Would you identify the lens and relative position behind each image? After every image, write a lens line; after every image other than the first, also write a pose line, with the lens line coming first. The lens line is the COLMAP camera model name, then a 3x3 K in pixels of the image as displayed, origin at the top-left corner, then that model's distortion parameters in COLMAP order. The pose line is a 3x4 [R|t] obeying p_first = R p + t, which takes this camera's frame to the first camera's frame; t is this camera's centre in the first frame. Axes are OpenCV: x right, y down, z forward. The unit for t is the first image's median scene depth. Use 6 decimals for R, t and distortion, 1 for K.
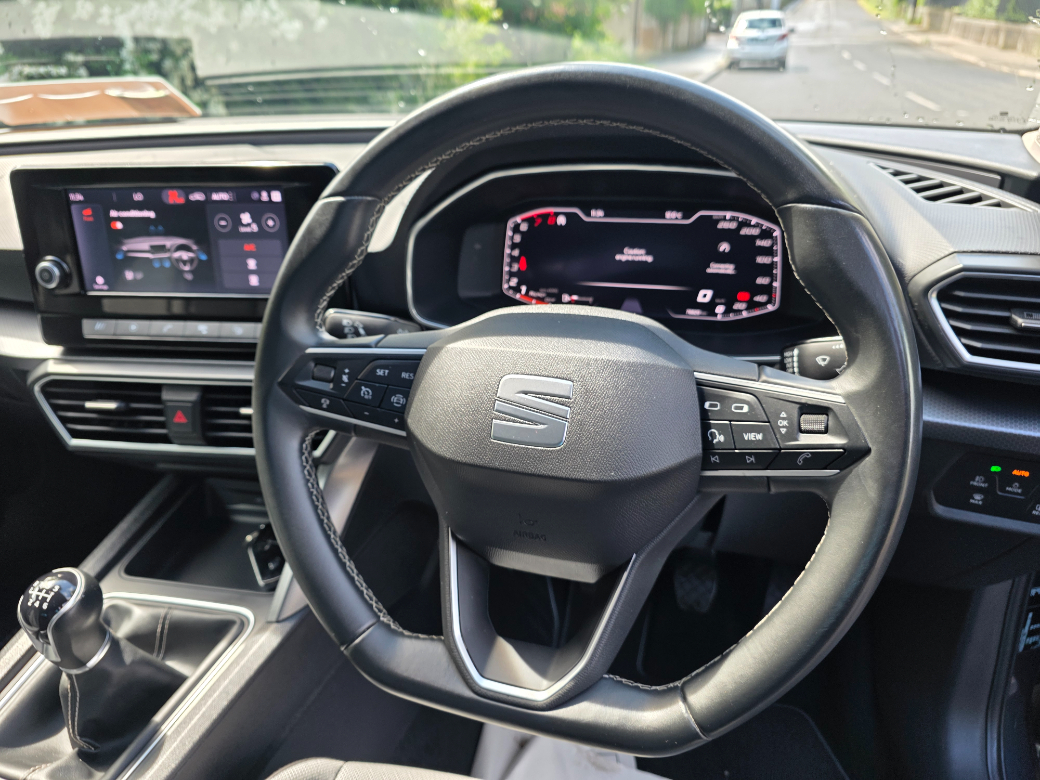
lens RADIAL K [[706.2, 0, 520.0], [0, 706.2, 383.0], [0, 0, 1]] dist [0.027606, -0.004197]
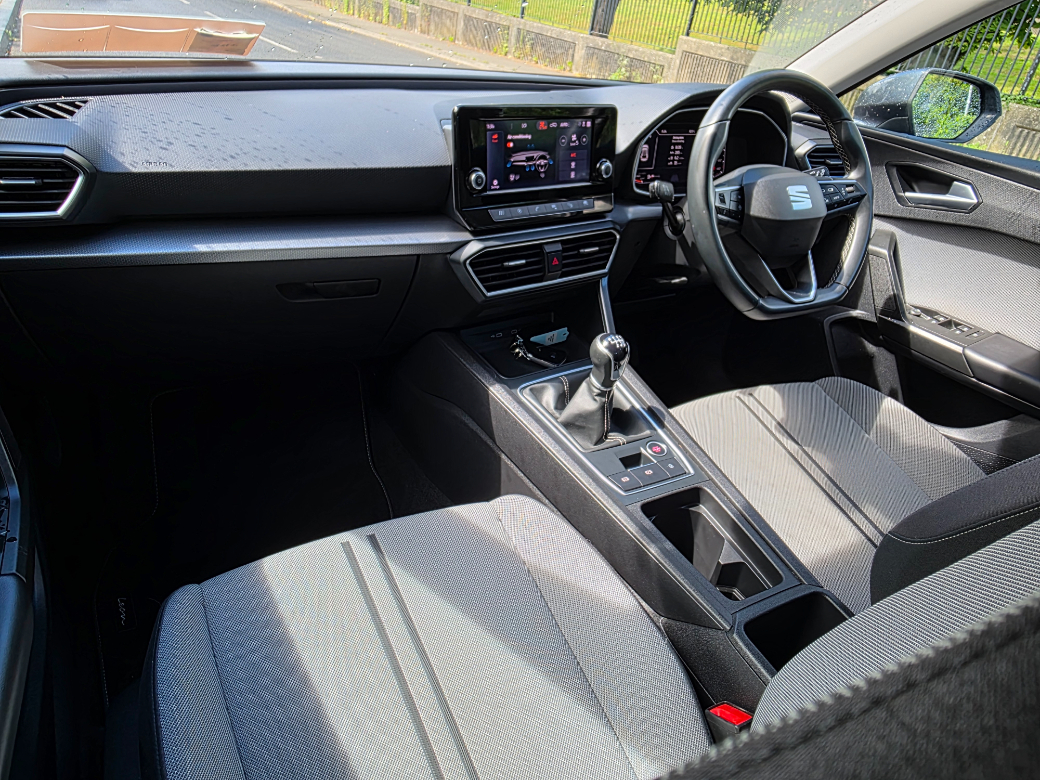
lens RADIAL K [[706.2, 0, 519.1], [0, 706.2, 394.5], [0, 0, 1]] dist [0.027606, -0.004197]
pose [[0.648001, -0.276229, 0.709783, -1.823351], [0.201205, 0.960894, 0.190263, 0.015669], [-0.734582, 0.019521, 0.678239, -0.067327]]
